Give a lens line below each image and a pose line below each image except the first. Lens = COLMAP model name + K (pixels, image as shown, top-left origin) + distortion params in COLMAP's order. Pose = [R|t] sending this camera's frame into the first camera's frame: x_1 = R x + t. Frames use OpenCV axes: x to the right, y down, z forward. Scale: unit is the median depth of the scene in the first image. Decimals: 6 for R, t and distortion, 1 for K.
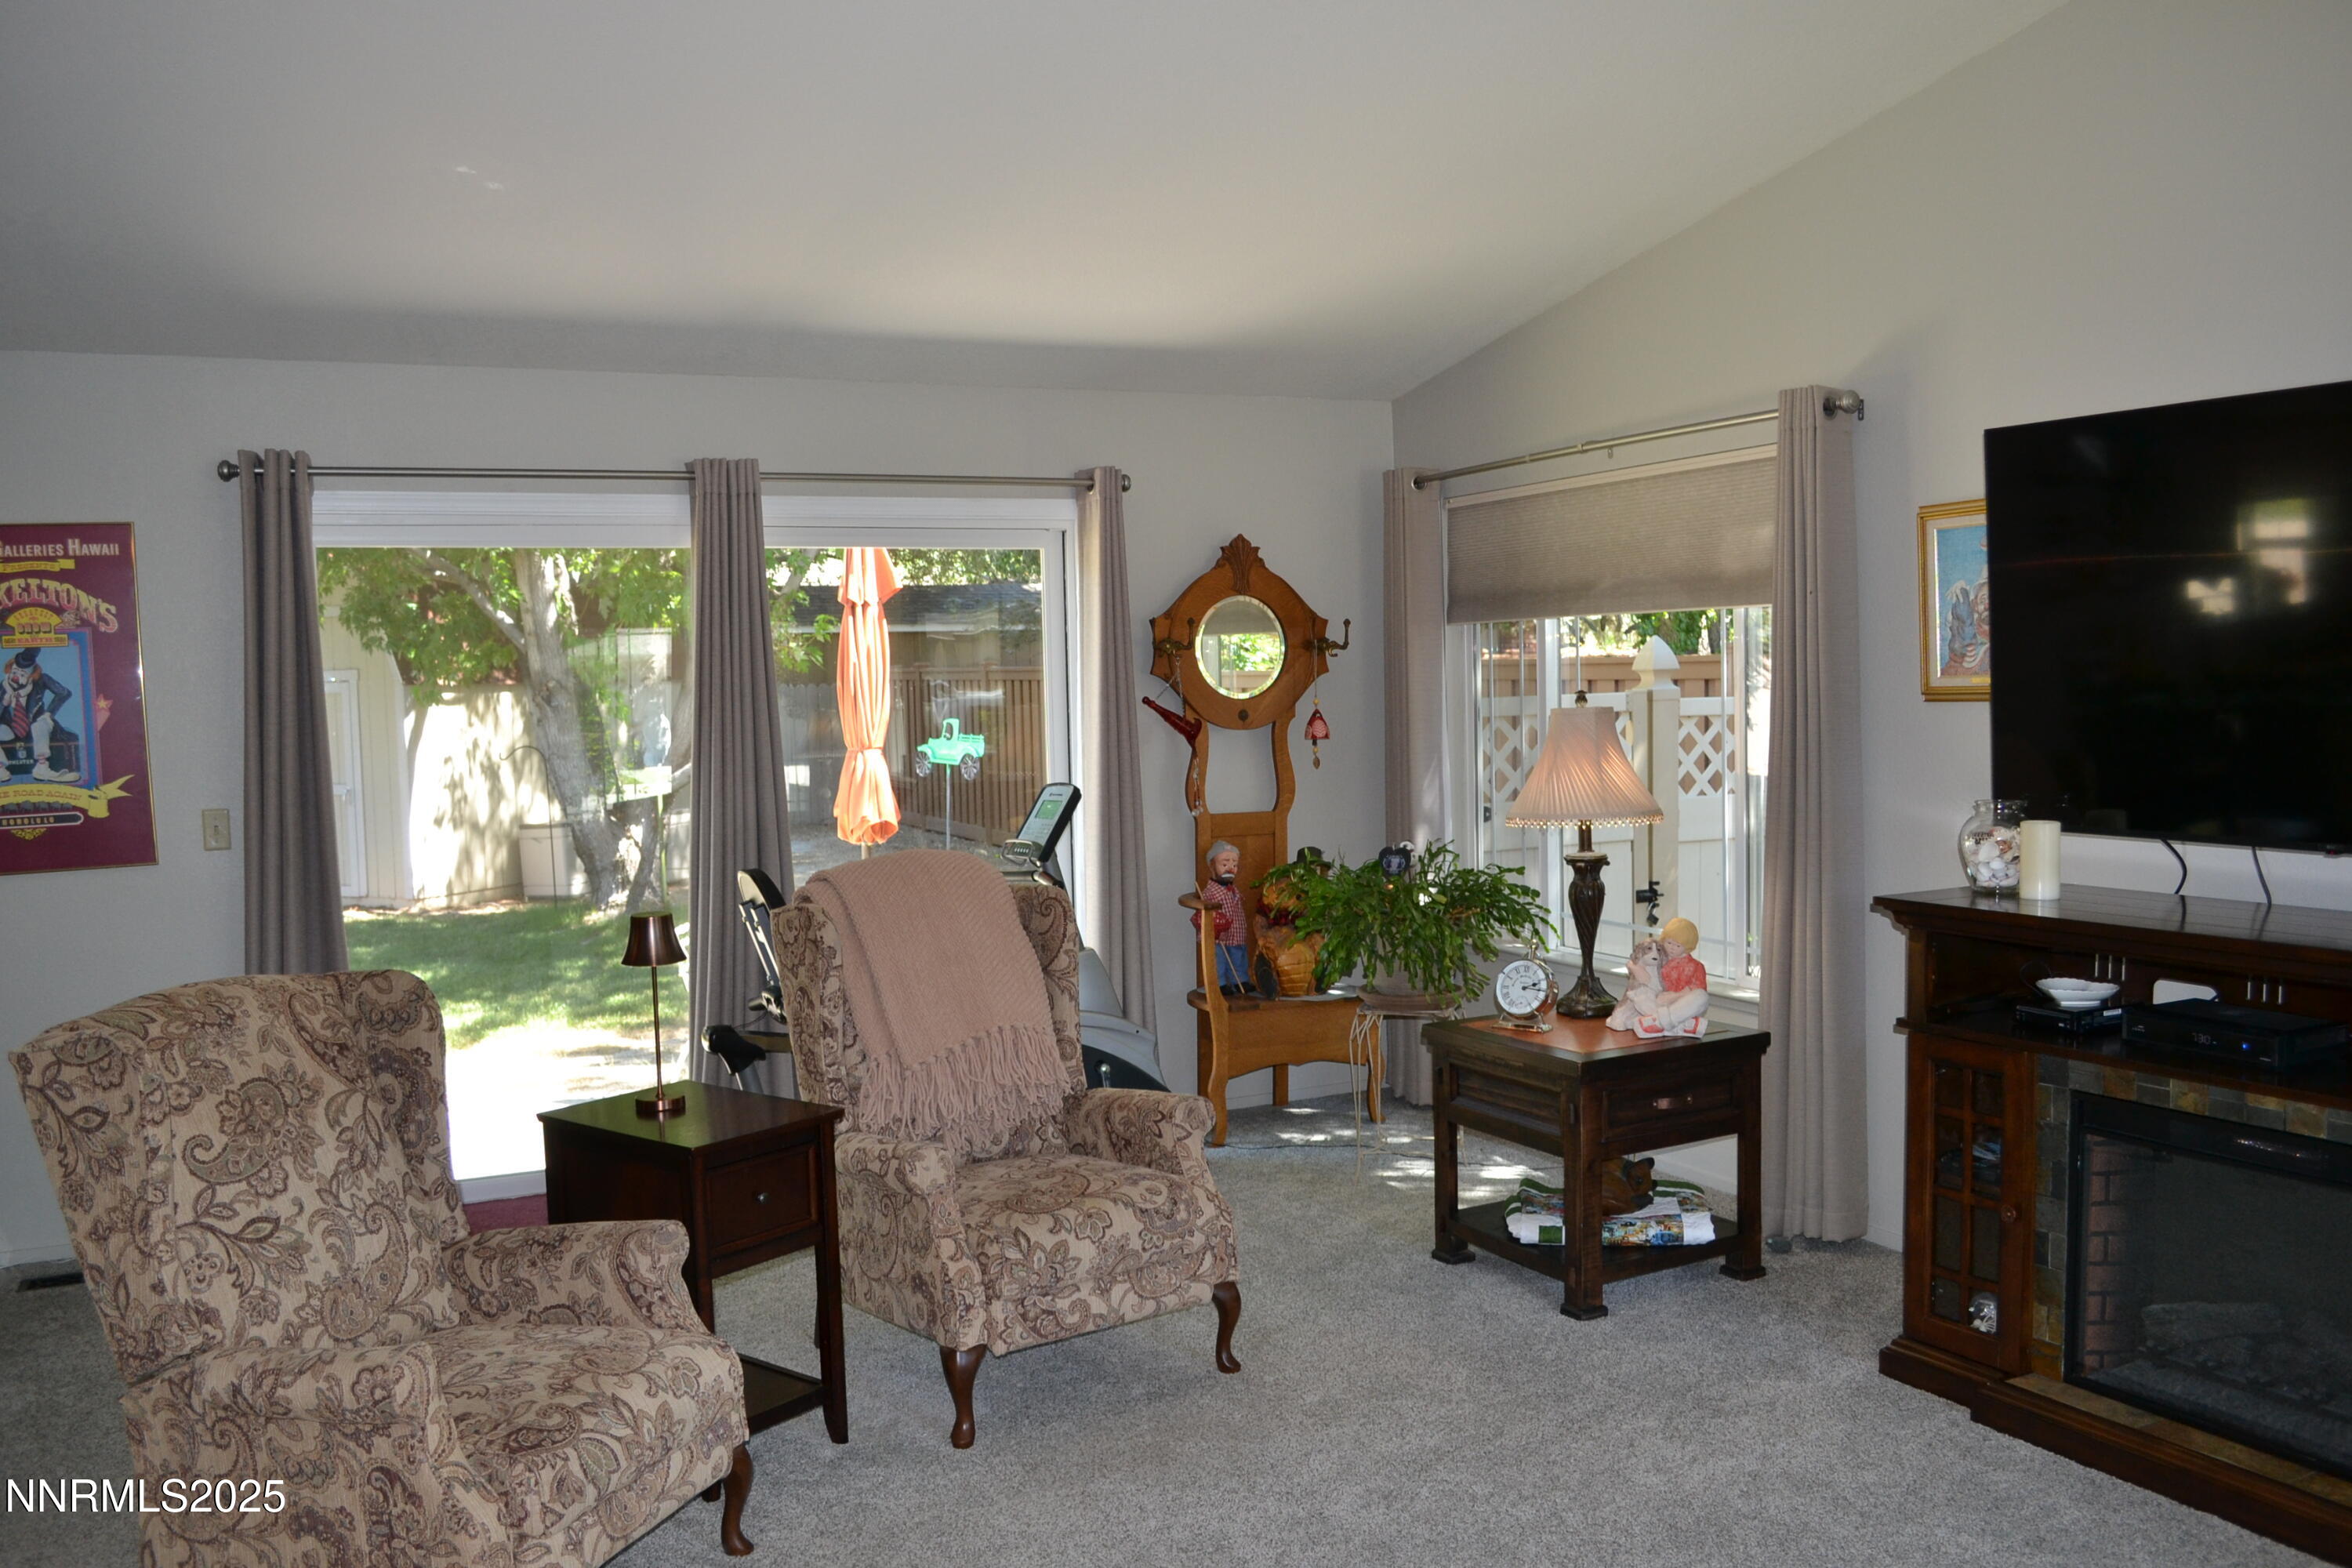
lens RADIAL K [[1875.6, 0, 1174.7], [0, 1875.6, 813.9], [0, 0, 1]] dist [-0.070308, 0.000216]
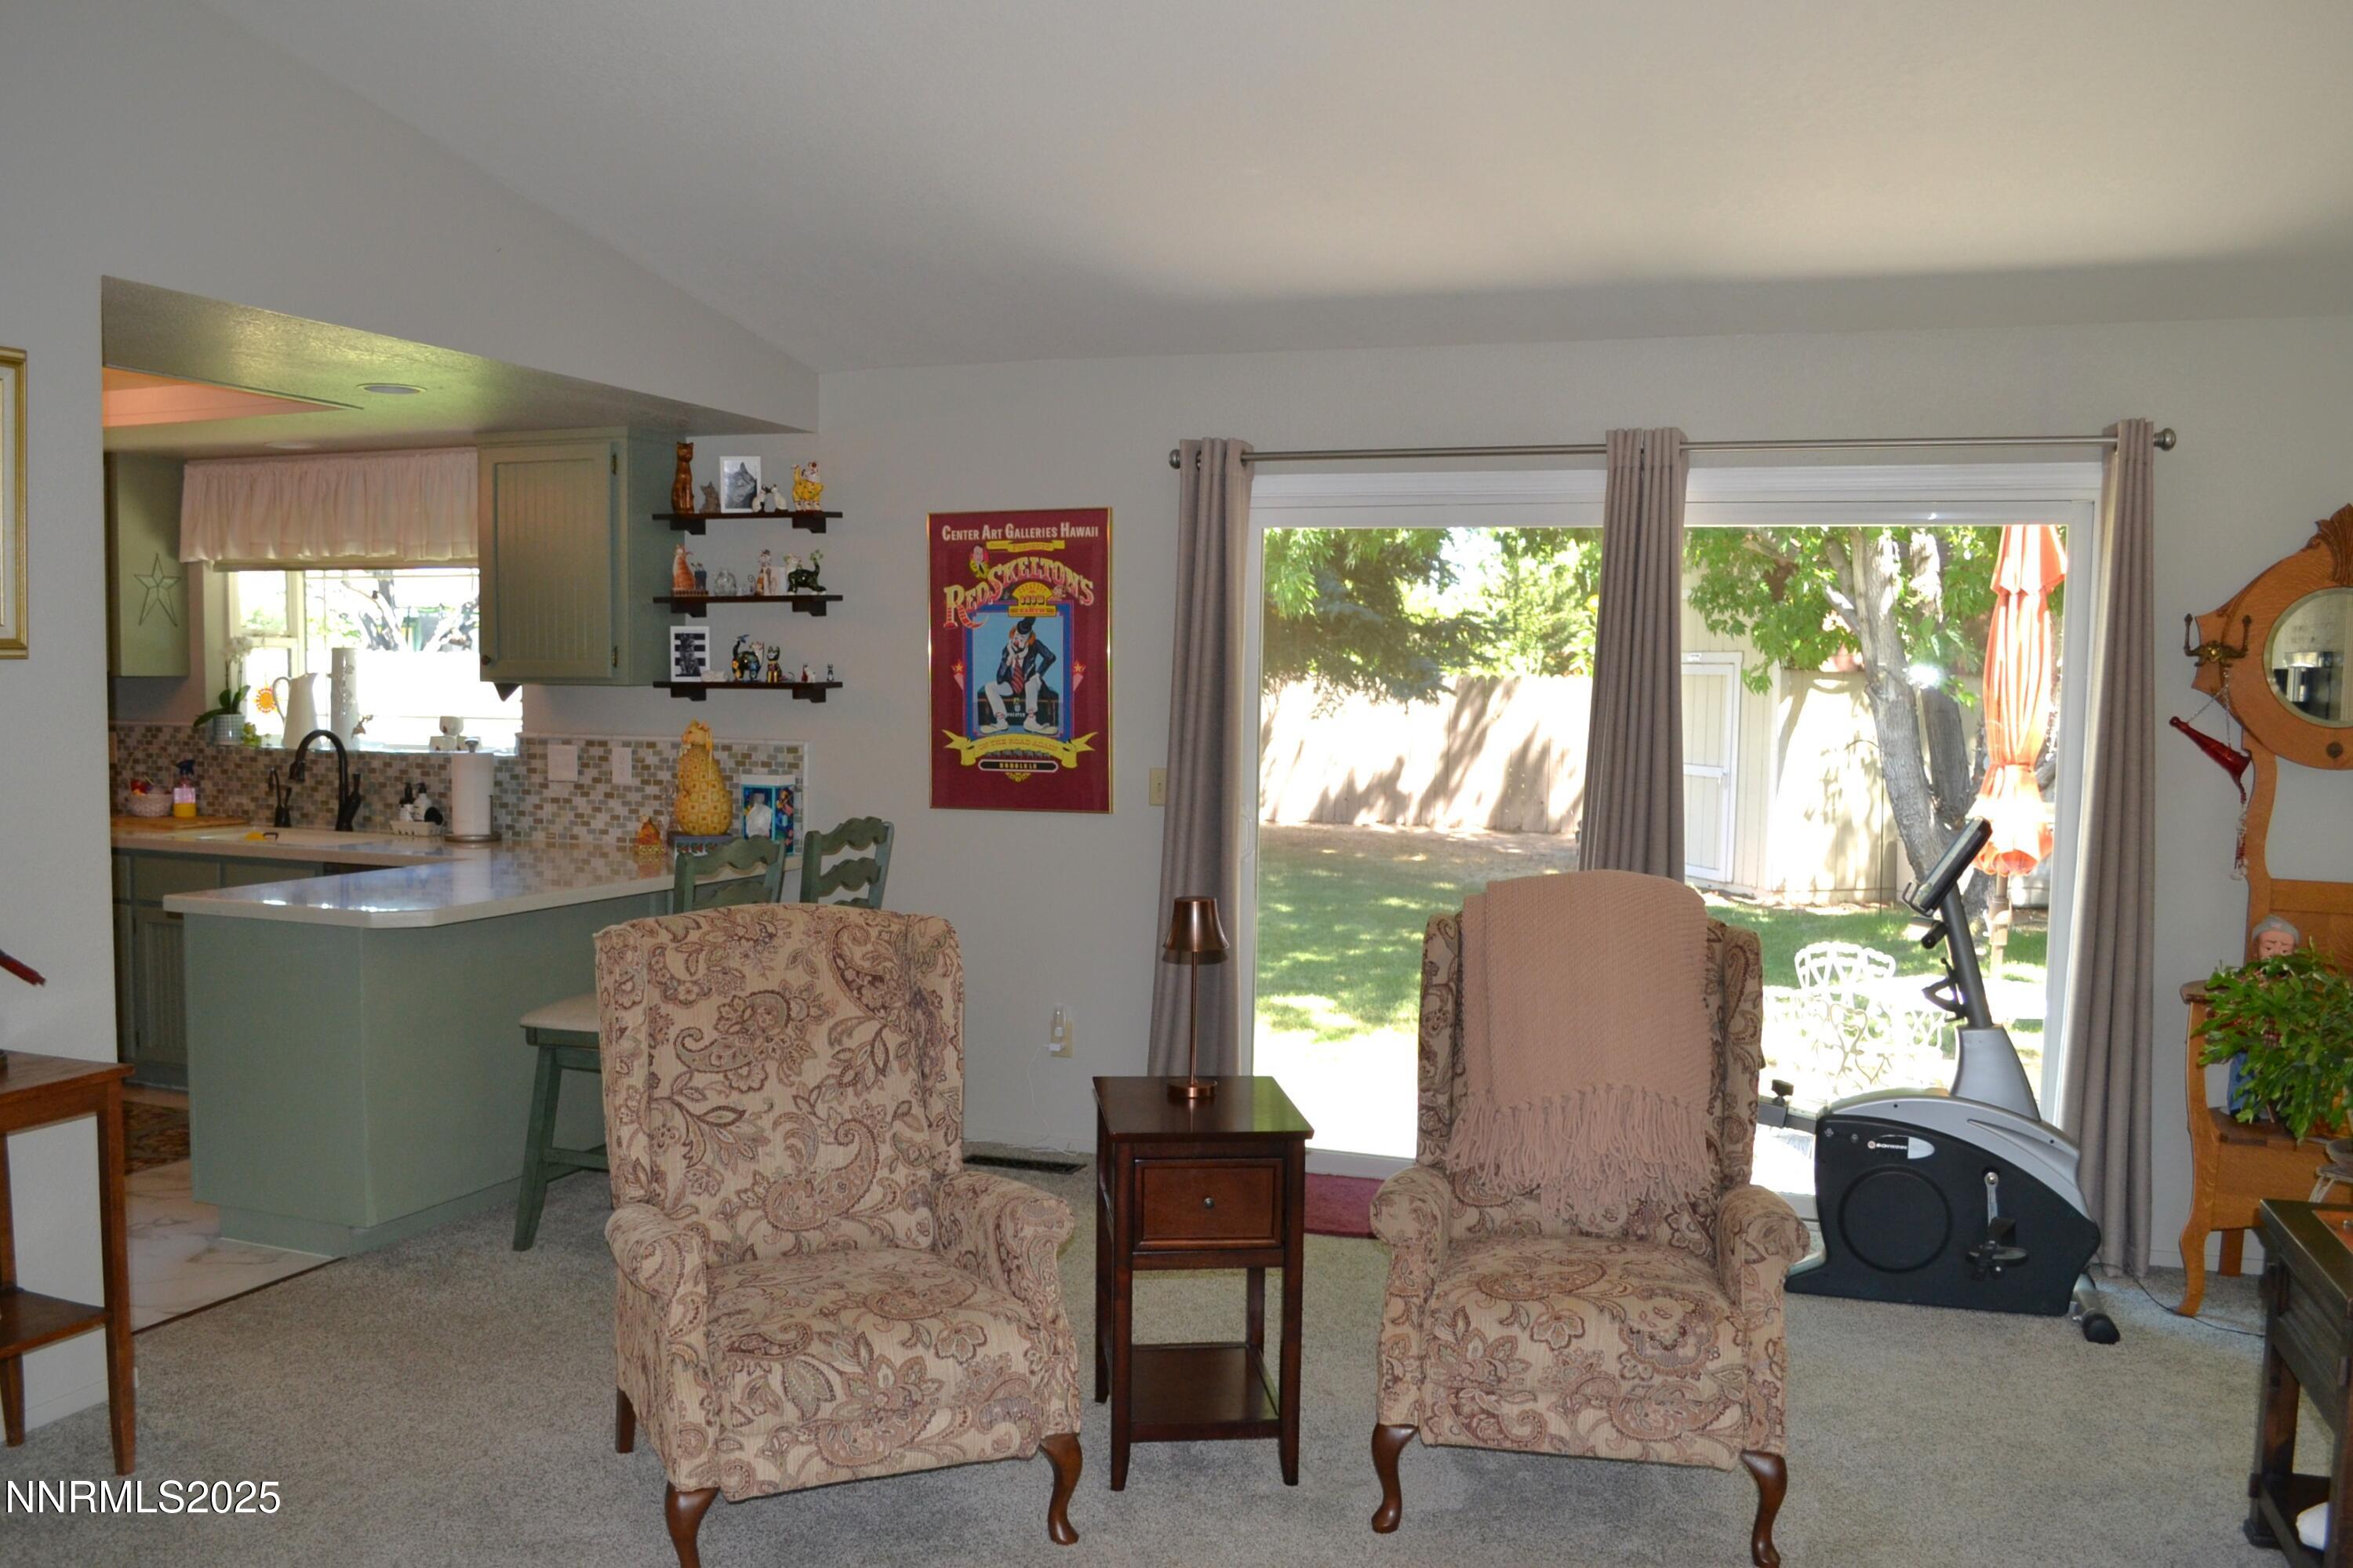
lens RADIAL K [[1975.7, 0, 1172.5], [0, 1975.7, 816.2], [0, 0, 1]] dist [-0.072241, 0.008027]
pose [[0.690985, 0.089135, -0.717352, 0.434405], [-0.086655, 0.995426, 0.040218, -0.029259], [0.717656, 0.034372, 0.695549, 0.246316]]
